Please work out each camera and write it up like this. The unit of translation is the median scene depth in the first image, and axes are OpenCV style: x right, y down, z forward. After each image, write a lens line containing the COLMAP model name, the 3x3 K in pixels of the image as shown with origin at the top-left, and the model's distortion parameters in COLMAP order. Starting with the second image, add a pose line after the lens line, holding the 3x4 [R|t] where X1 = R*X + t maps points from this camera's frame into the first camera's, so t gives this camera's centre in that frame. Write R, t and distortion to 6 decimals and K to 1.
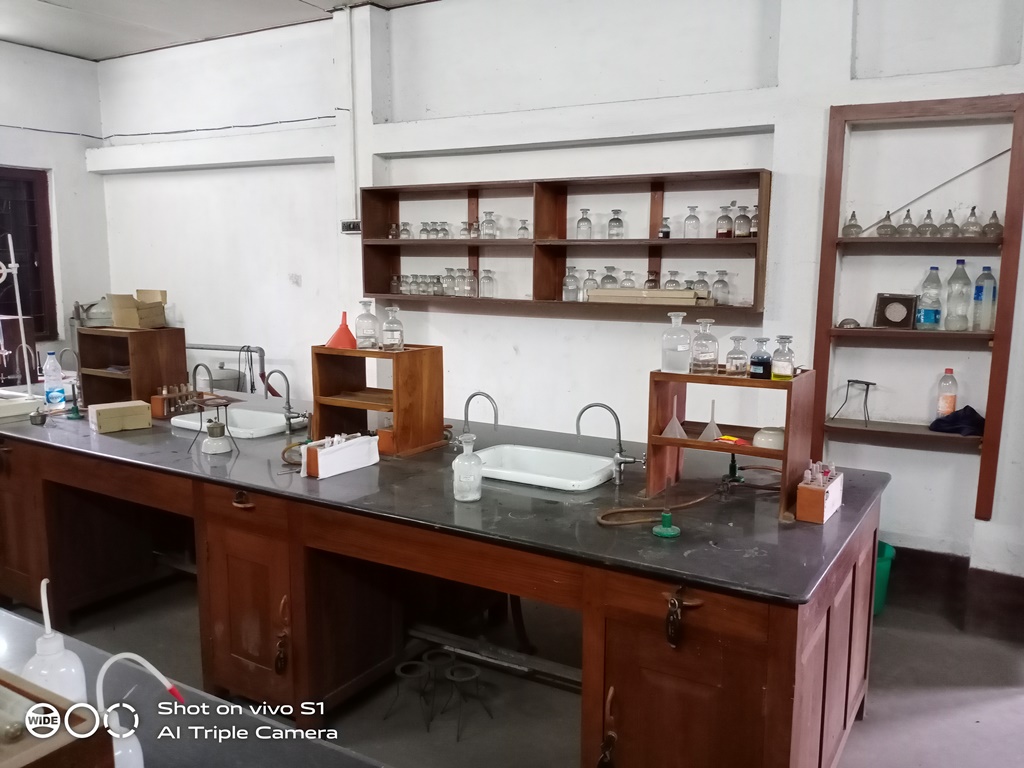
lens RADIAL K [[835.7, 0, 518.9], [0, 835.7, 399.2], [0, 0, 1]] dist [0.013142, 0.007370]
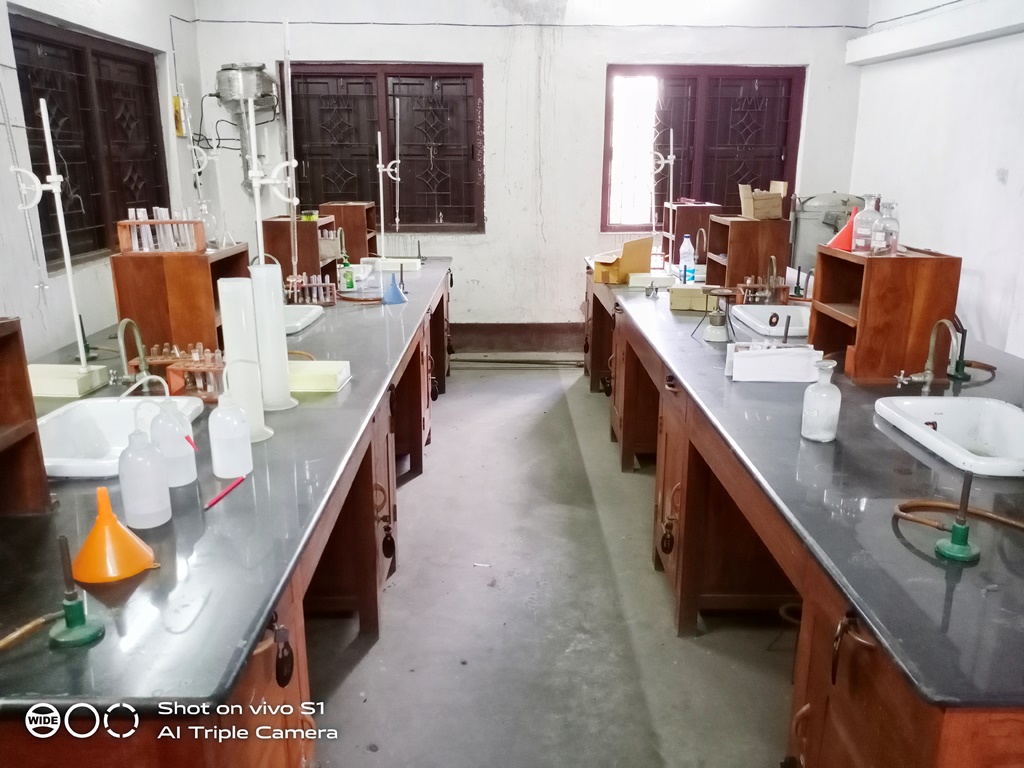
lens RADIAL K [[835.7, 0, 518.9], [0, 835.7, 399.2], [0, 0, 1]] dist [0.013142, 0.007370]
pose [[0.529443, 0.236202, -0.814800, 0.209886], [-0.141560, 0.971589, 0.189671, -0.015798], [0.836451, 0.014923, 0.547838, 0.131959]]
